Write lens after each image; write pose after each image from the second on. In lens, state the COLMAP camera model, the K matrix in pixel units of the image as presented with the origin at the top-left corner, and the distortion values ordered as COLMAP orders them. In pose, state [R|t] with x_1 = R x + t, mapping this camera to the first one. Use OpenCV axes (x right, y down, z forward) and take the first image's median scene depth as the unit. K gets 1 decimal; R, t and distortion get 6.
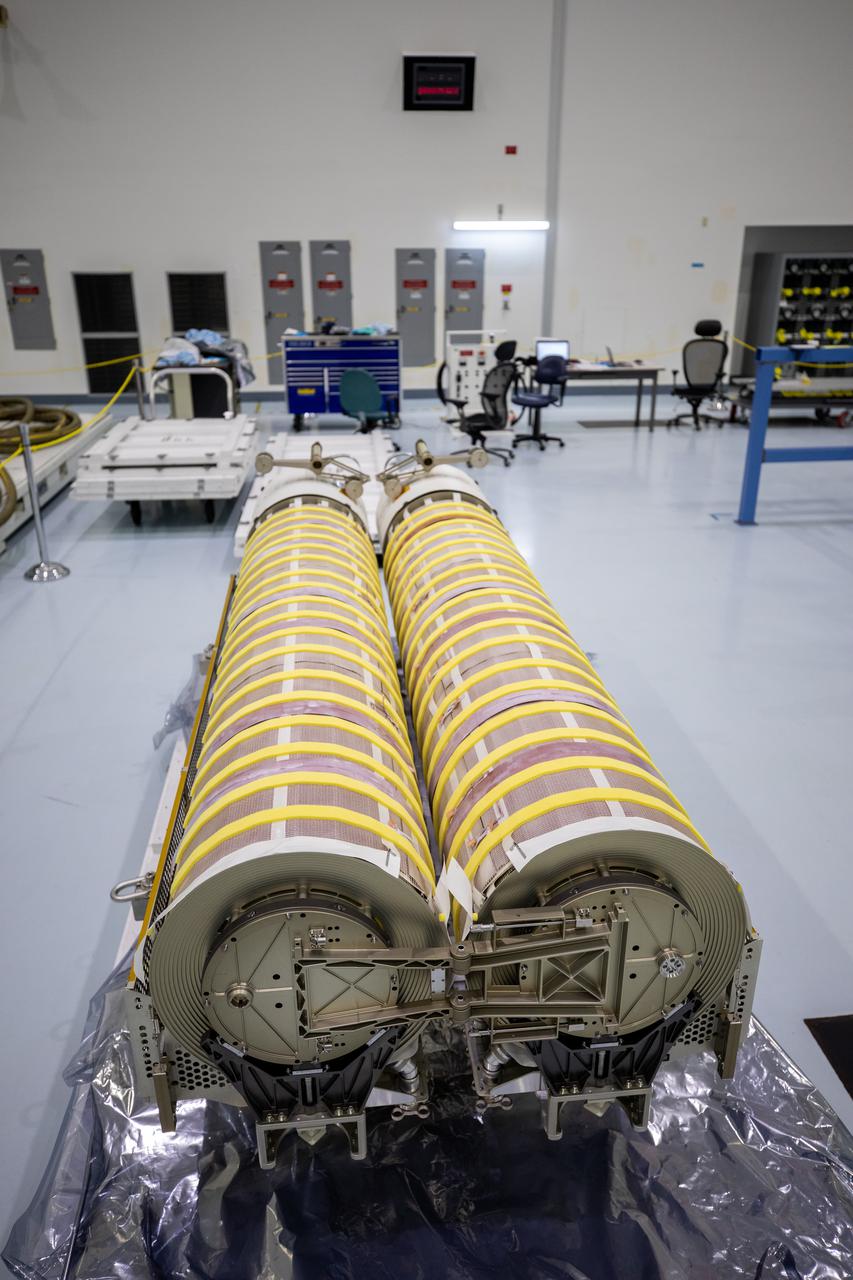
lens RADIAL K [[1016.8, 0, 426.5], [0, 1016.8, 640.0], [0, 0, 1]] dist [0.001096, 0.063163]
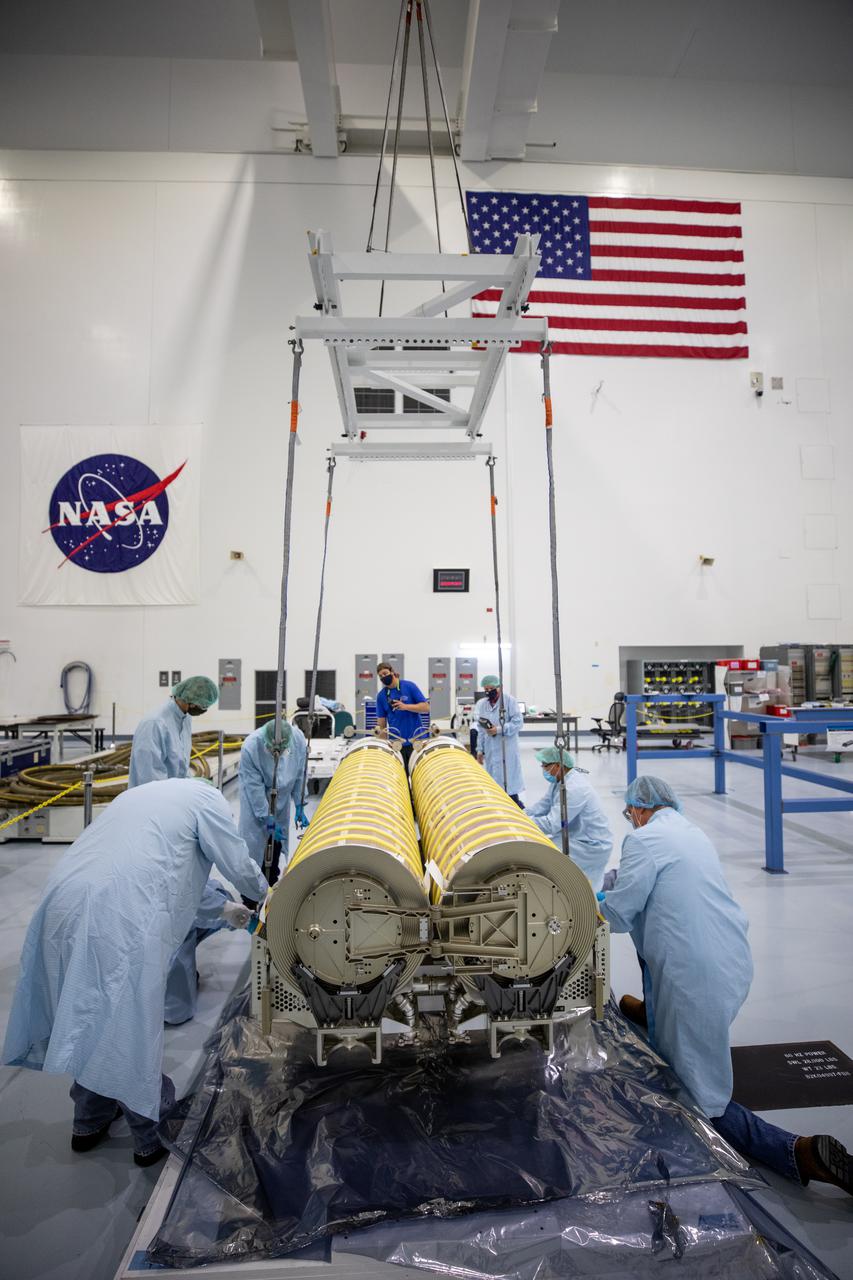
lens RADIAL K [[797.5, 0, 435.0], [0, 797.5, 682.3], [0, 0, 1]] dist [-0.047625, 0.053001]
pose [[0.998318, -0.008209, -0.057383, 0.106184], [-0.020019, 0.880193, -0.474194, 0.564158], [0.054401, 0.474545, 0.878548, -0.409764]]
